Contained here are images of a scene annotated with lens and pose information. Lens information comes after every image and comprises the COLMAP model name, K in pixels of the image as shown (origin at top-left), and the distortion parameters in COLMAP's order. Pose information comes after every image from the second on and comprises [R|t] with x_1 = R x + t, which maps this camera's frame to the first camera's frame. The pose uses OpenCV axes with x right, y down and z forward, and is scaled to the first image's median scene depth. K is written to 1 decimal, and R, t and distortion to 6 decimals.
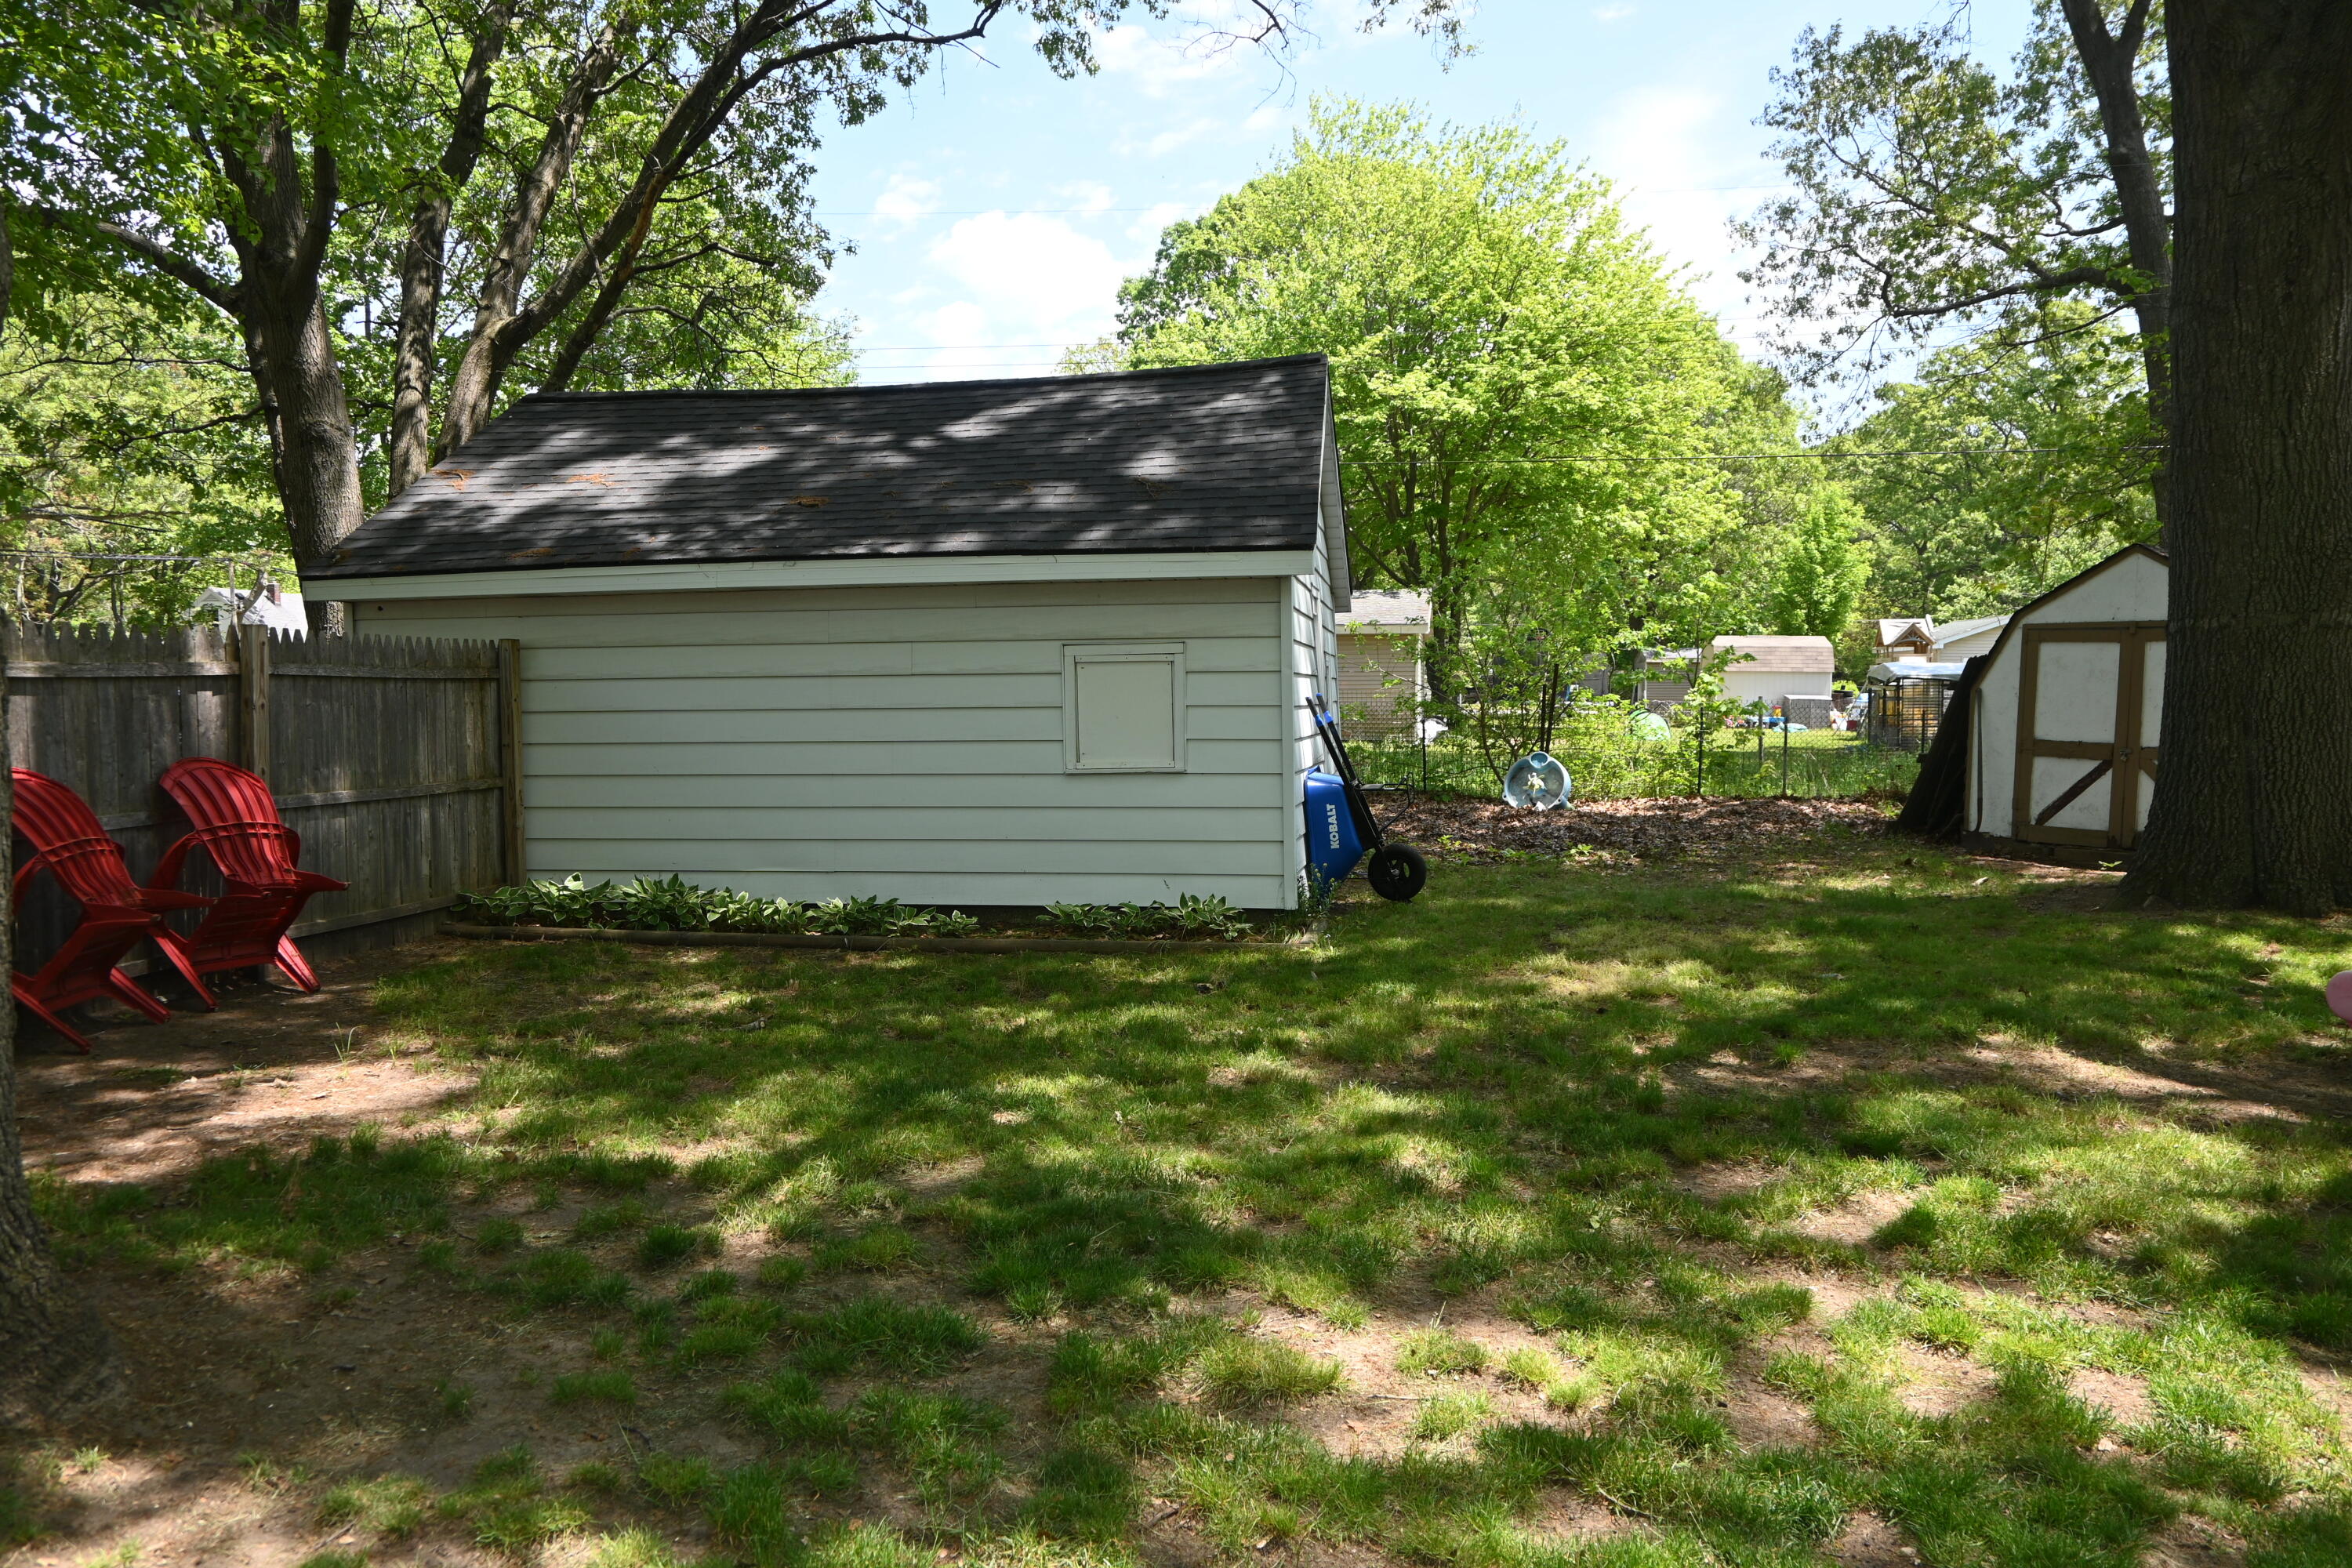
lens RADIAL K [[1593.3, 0, 1176.0], [0, 1593.3, 784.0], [0, 0, 1]] dist [-0.000236, 0.001873]
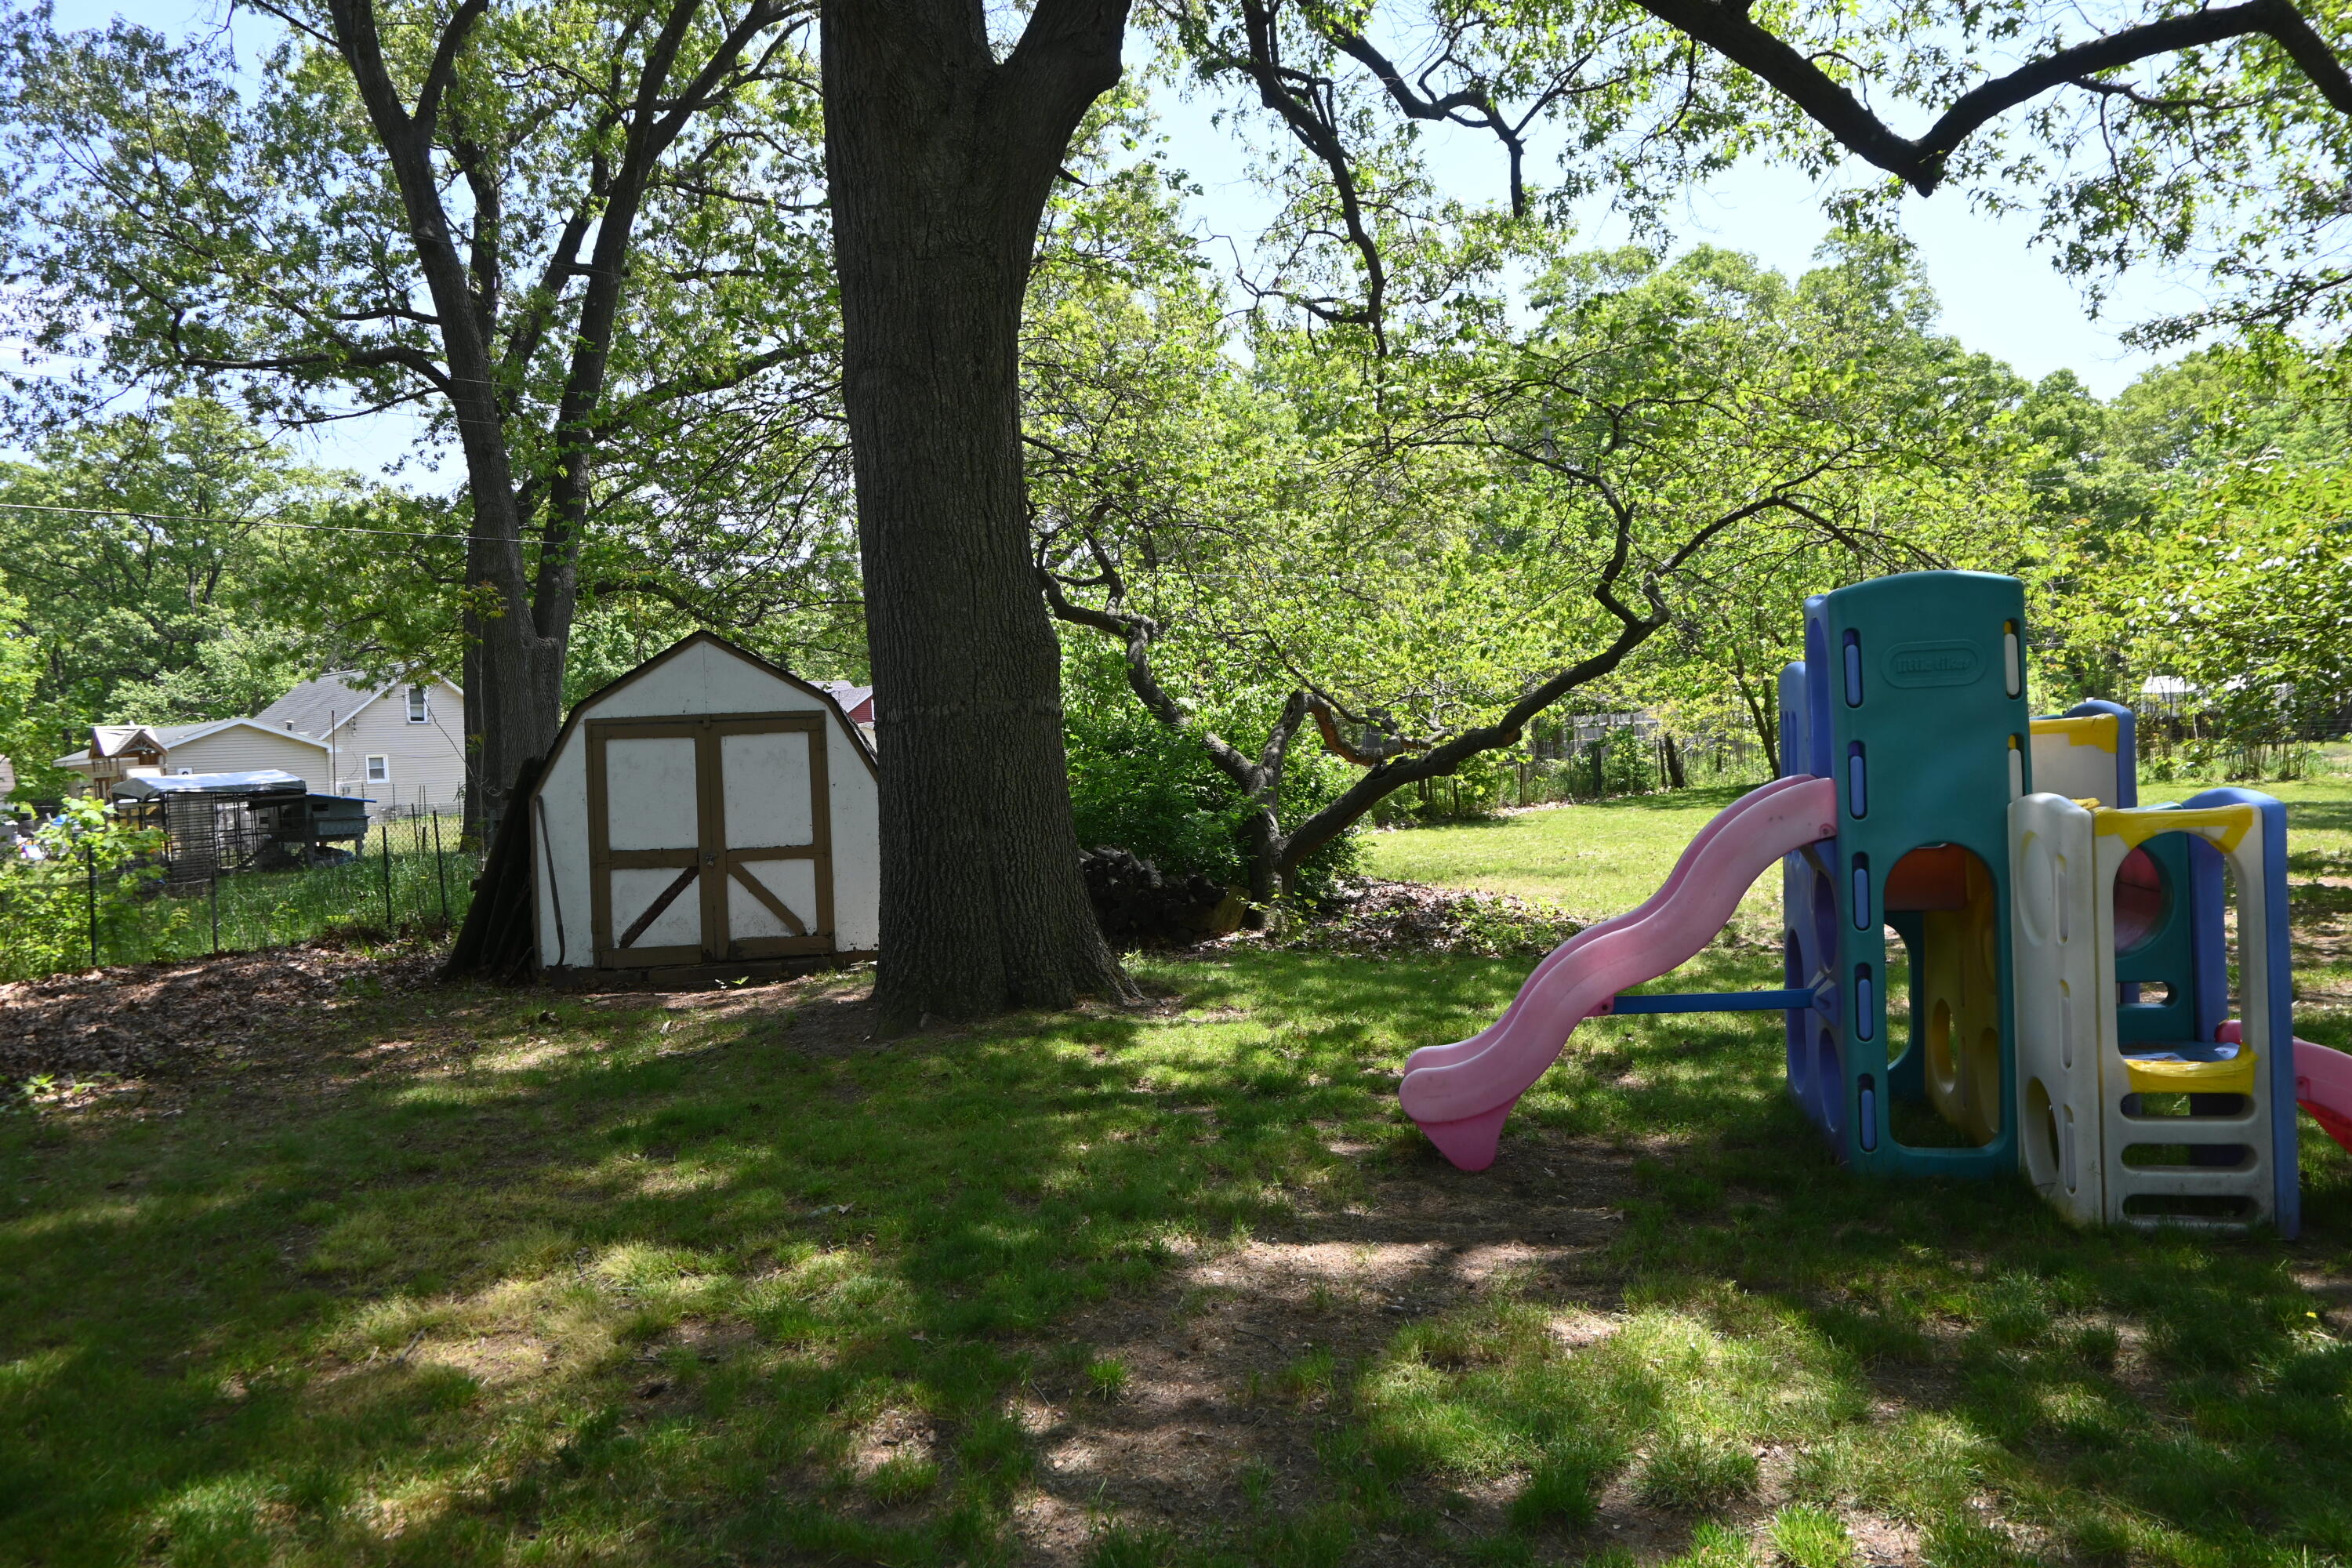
lens RADIAL K [[1593.3, 0, 1176.0], [0, 1593.3, 784.0], [0, 0, 1]] dist [-0.000236, 0.001873]
pose [[0.488992, -0.042883, 0.871233, -0.067341], [0.101373, 0.994817, -0.007930, -0.025881], [-0.866378, 0.092197, 0.490805, 0.300147]]
